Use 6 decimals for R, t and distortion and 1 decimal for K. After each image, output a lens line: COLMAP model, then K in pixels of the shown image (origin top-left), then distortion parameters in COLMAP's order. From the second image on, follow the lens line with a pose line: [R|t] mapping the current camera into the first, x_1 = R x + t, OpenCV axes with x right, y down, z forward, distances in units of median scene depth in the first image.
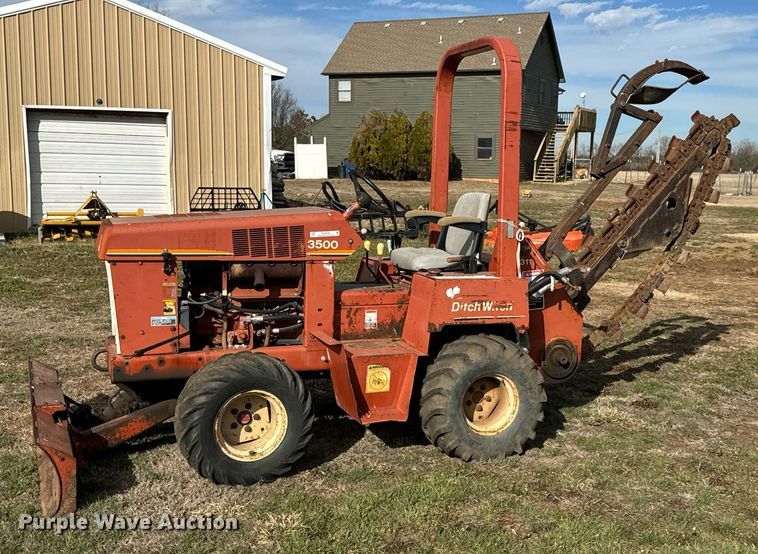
lens RADIAL K [[909.6, 0, 384.7], [0, 909.6, 279.1], [0, 0, 1]] dist [0.134272, 0.000000]
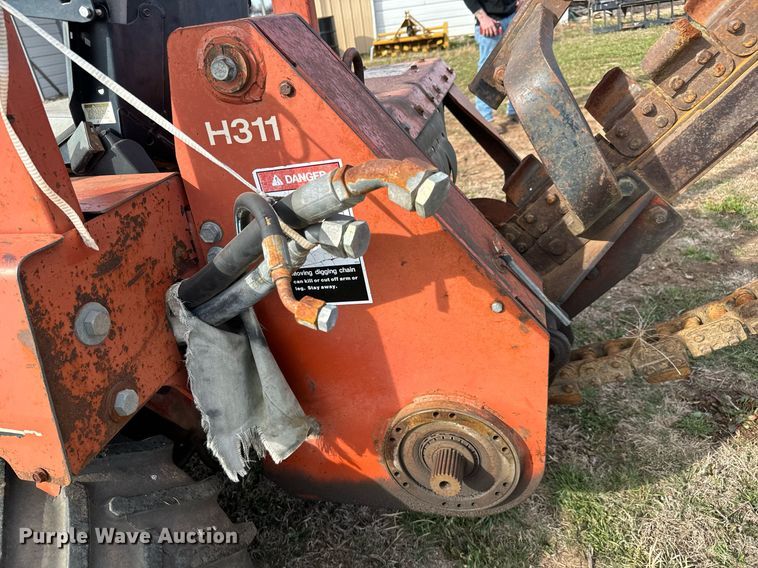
lens RADIAL K [[543.7, 0, 372.7], [0, 543.7, 279.8], [0, 0, 1]] dist [0.008908, -0.025069]
pose [[0.831683, 0.128134, -0.540264, 0.282253], [0.076536, 0.937266, 0.340110, -0.030233], [0.549950, -0.324213, 0.769701, 0.963587]]
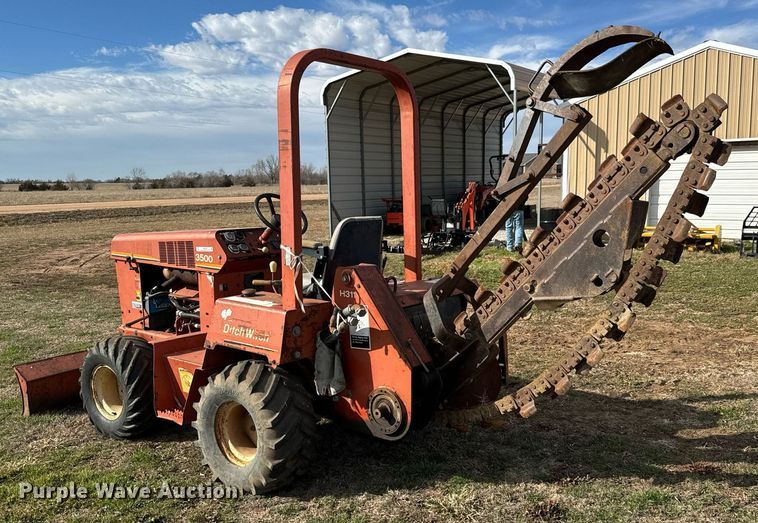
lens RADIAL K [[647.5, 0, 424.4], [0, 647.5, 272.6], [0, 0, 1]] dist [0.070406, -0.005426]
pose [[0.563929, 0.085157, -0.821421, 0.772965], [-0.086440, 0.995292, 0.043839, -0.080076], [0.821287, 0.046282, 0.568635, 0.750061]]
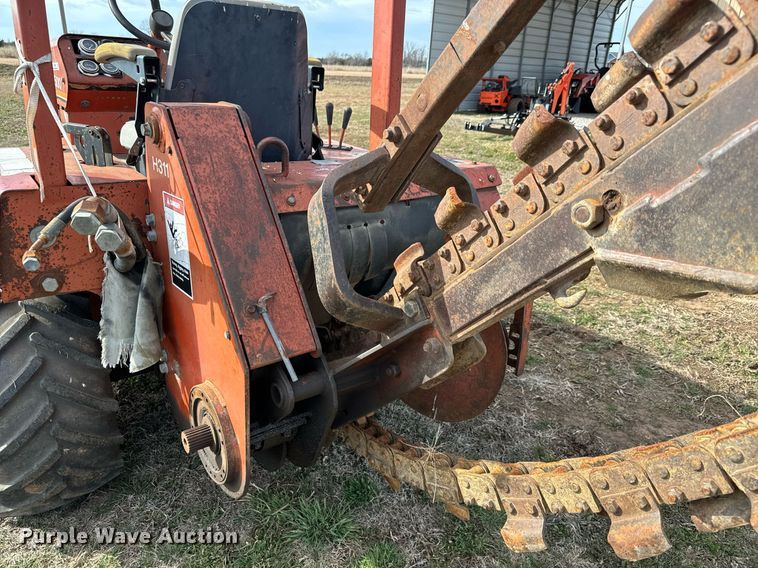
lens RADIAL K [[543.7, 0, 374.2], [0, 543.7, 279.3], [0, 0, 1]] dist [0.008908, -0.025069]
pose [[0.332050, 0.348093, -0.876684, 0.437755], [-0.174471, 0.936045, 0.305580, -0.066271], [0.926986, 0.051488, 0.371546, 1.076944]]
